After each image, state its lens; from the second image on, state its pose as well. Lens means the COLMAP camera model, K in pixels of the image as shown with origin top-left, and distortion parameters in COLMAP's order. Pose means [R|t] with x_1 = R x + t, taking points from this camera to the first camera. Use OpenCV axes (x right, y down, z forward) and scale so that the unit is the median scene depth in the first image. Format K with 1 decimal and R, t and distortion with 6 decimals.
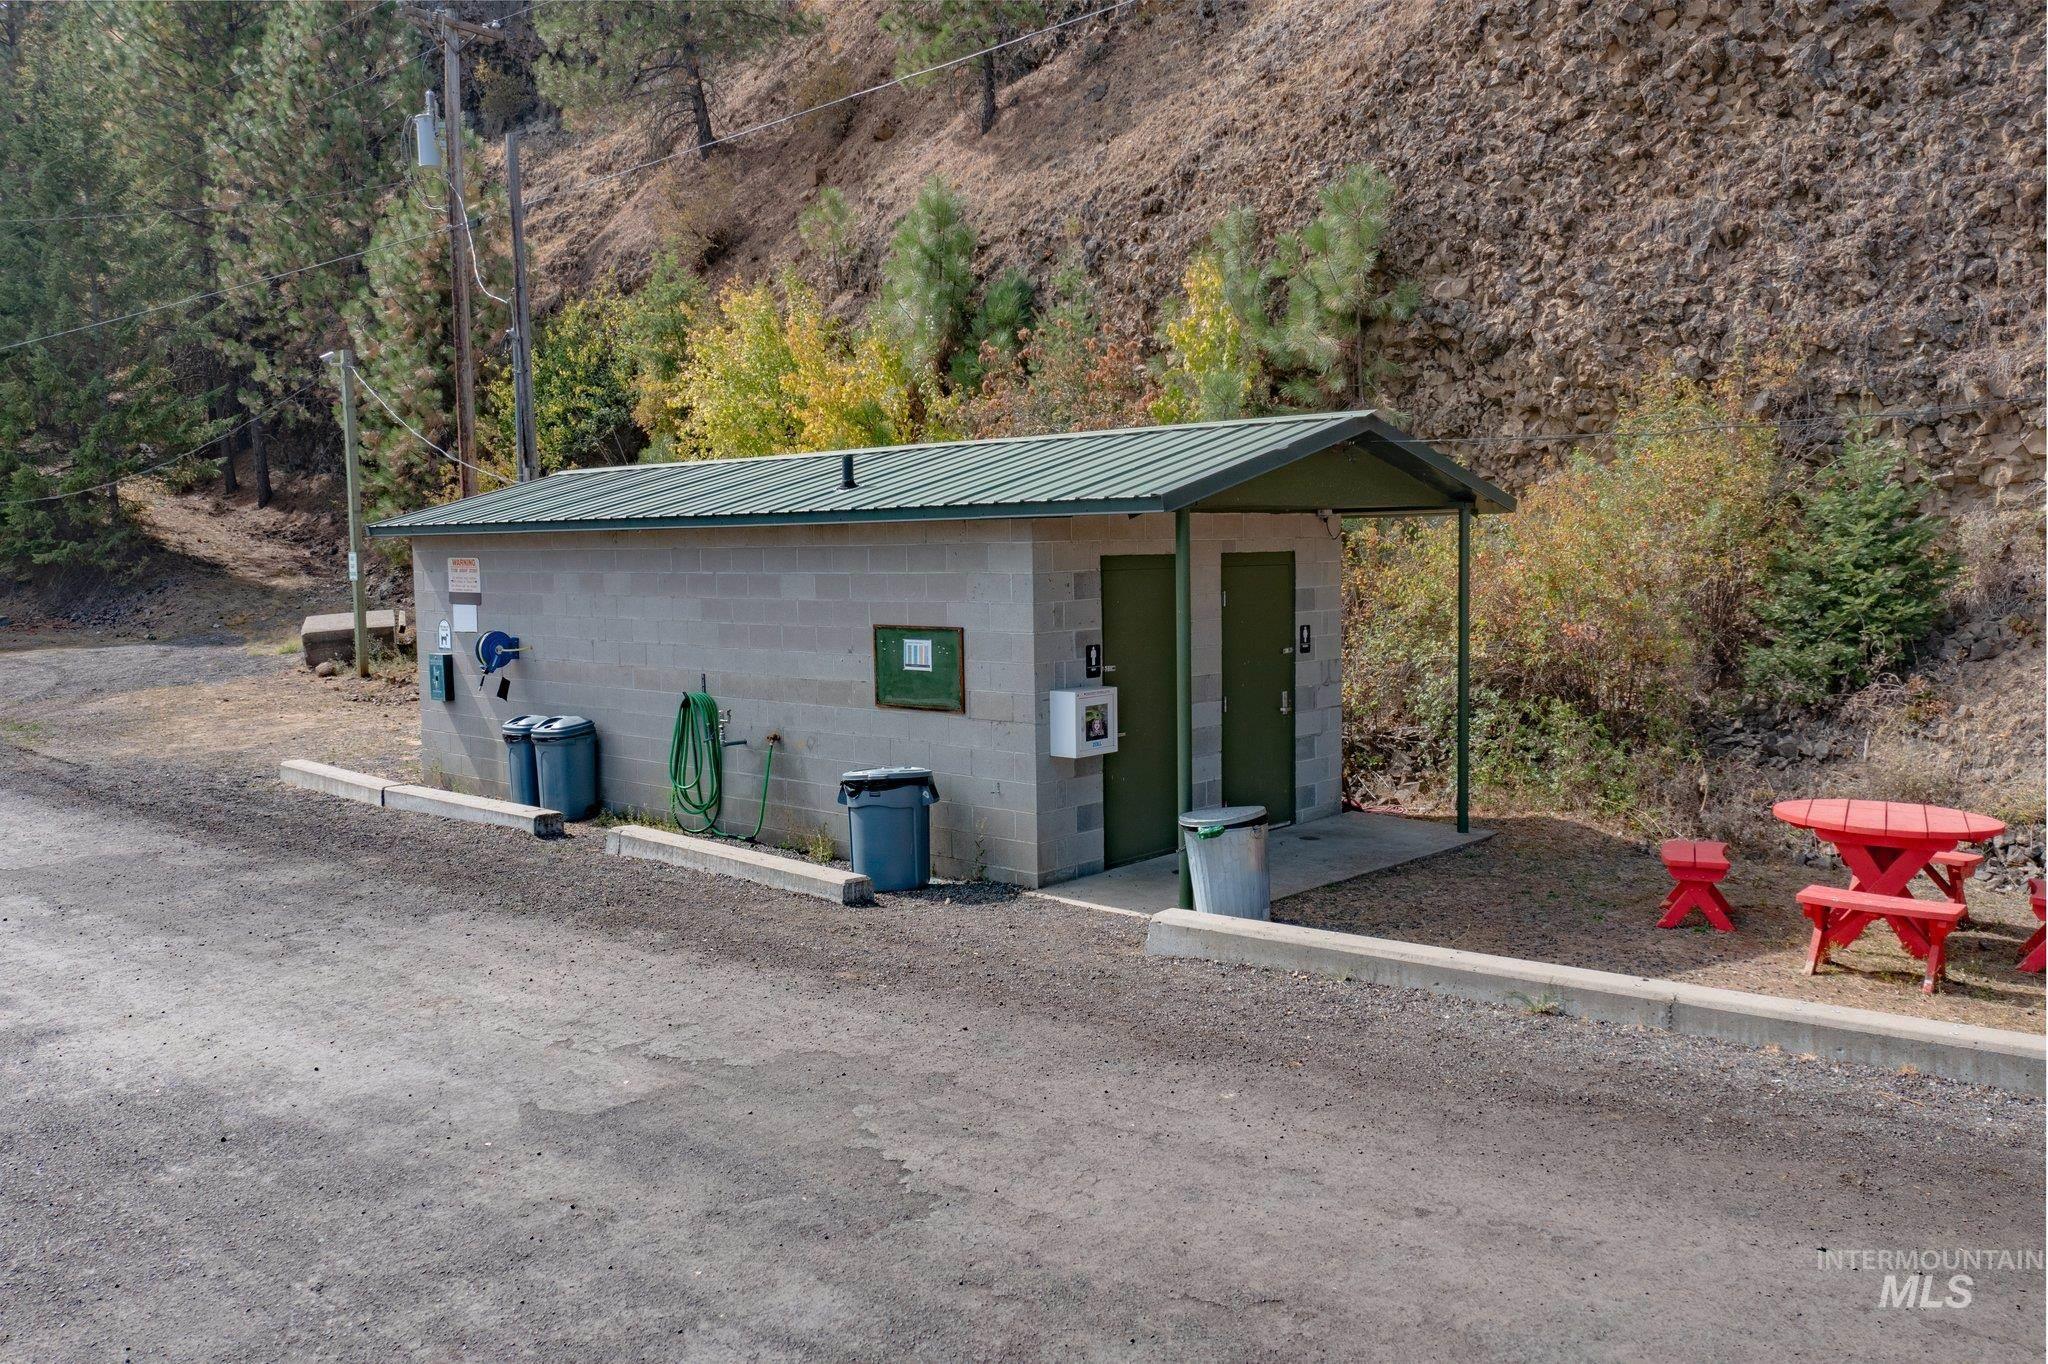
lens RADIAL K [[1596.9, 0, 1024.4], [0, 1596.9, 681.6], [0, 0, 1]] dist [-0.020231, 0.012623]
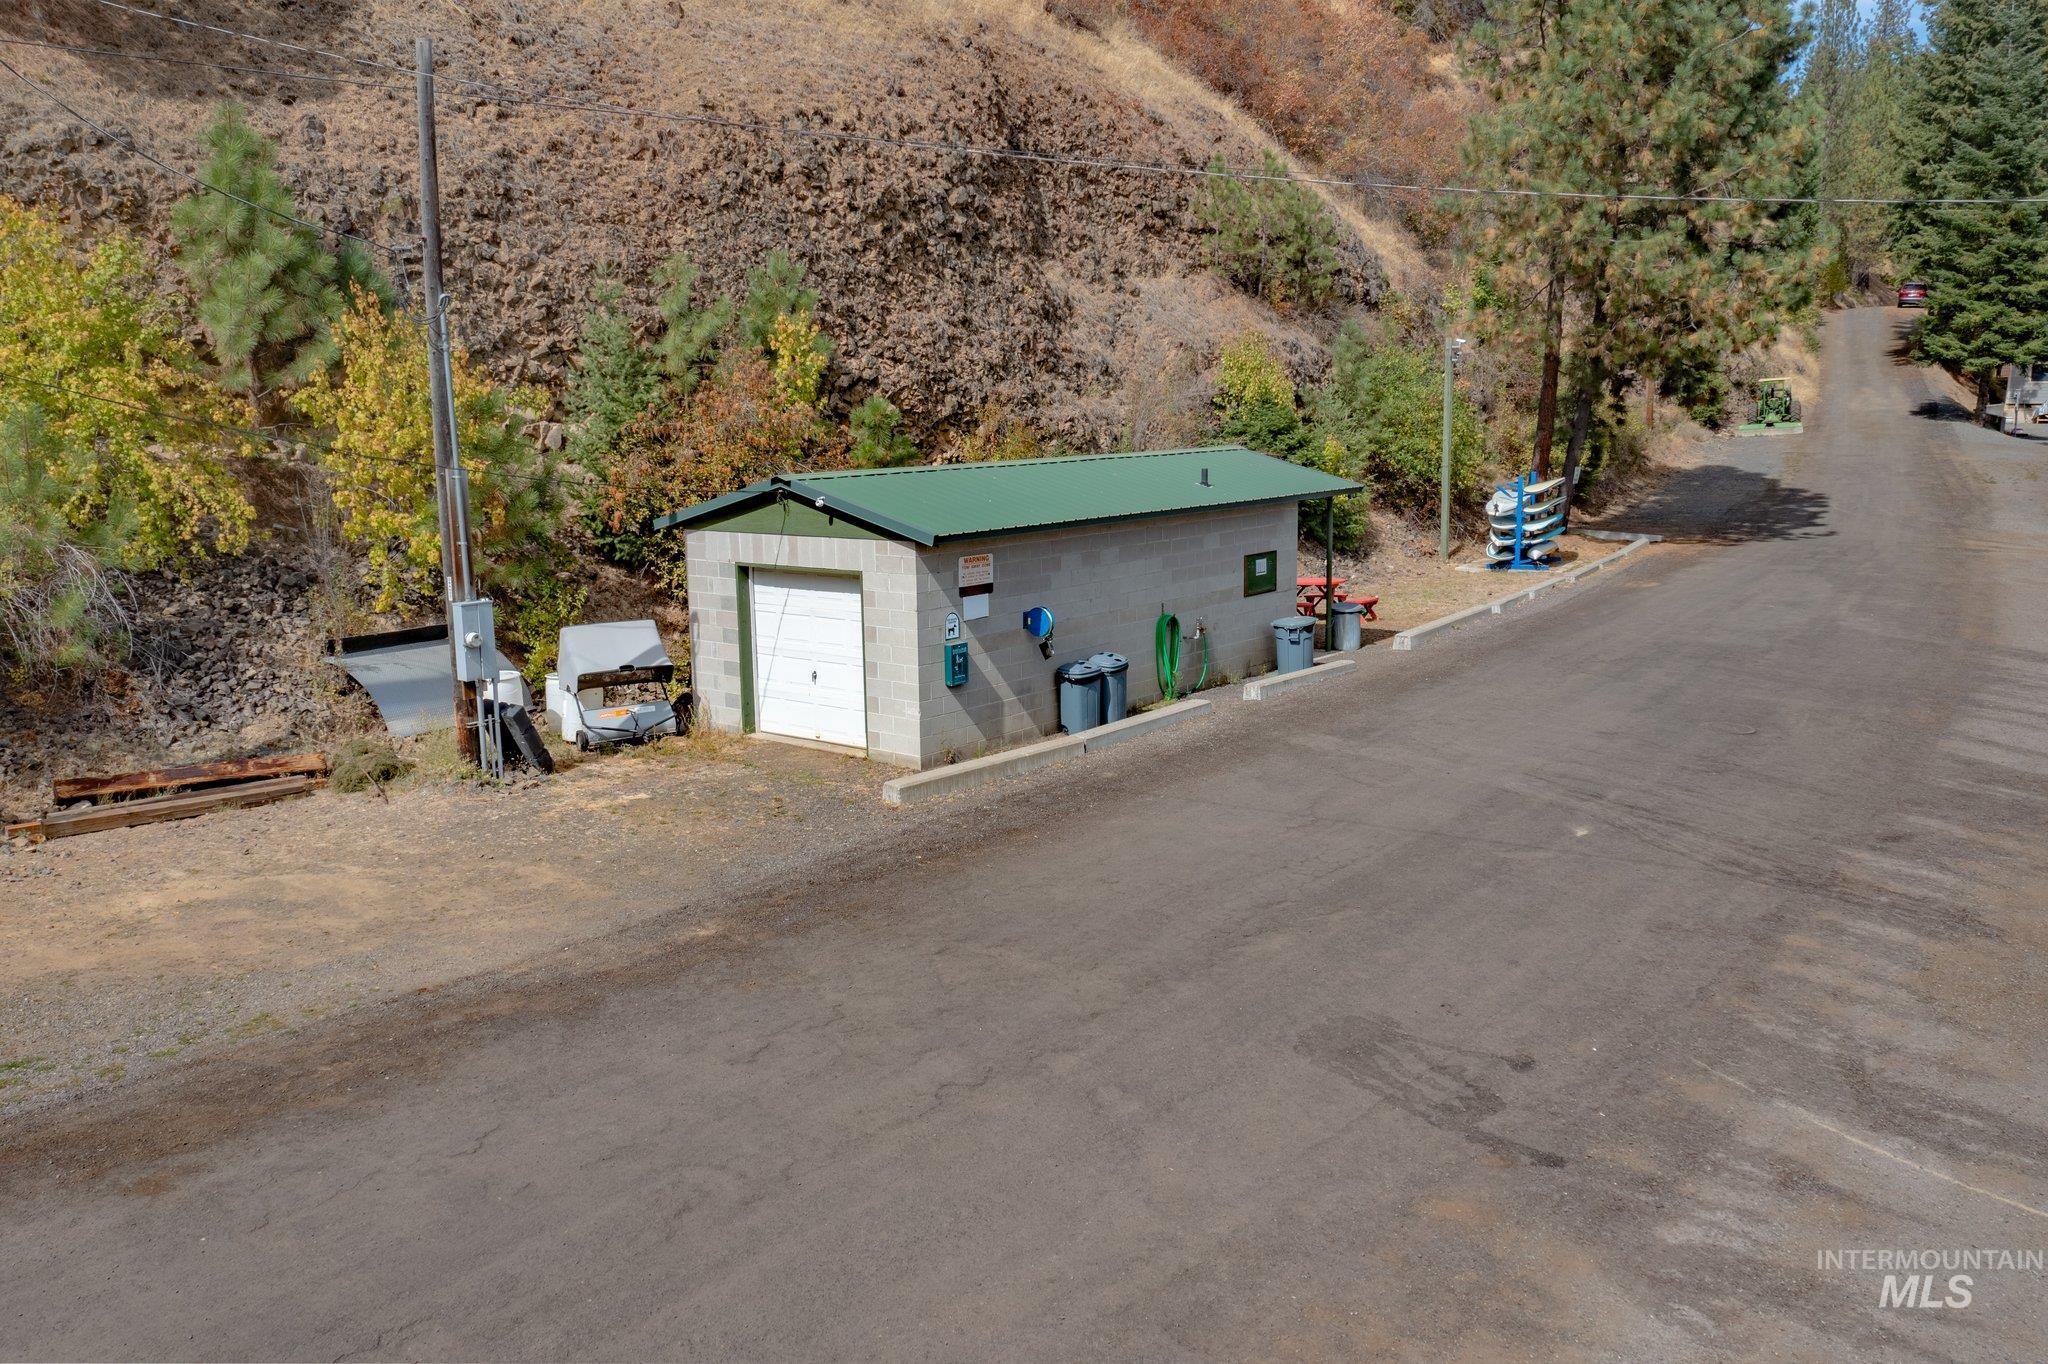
lens RADIAL K [[1596.9, 0, 1024.6], [0, 1596.9, 681.8], [0, 0, 1]] dist [-0.020231, 0.012623]
pose [[-0.073175, -0.155493, 0.985123, -1.657075], [0.106761, 0.980874, 0.162753, -0.189148], [-0.991588, 0.117082, -0.055175, 1.143052]]
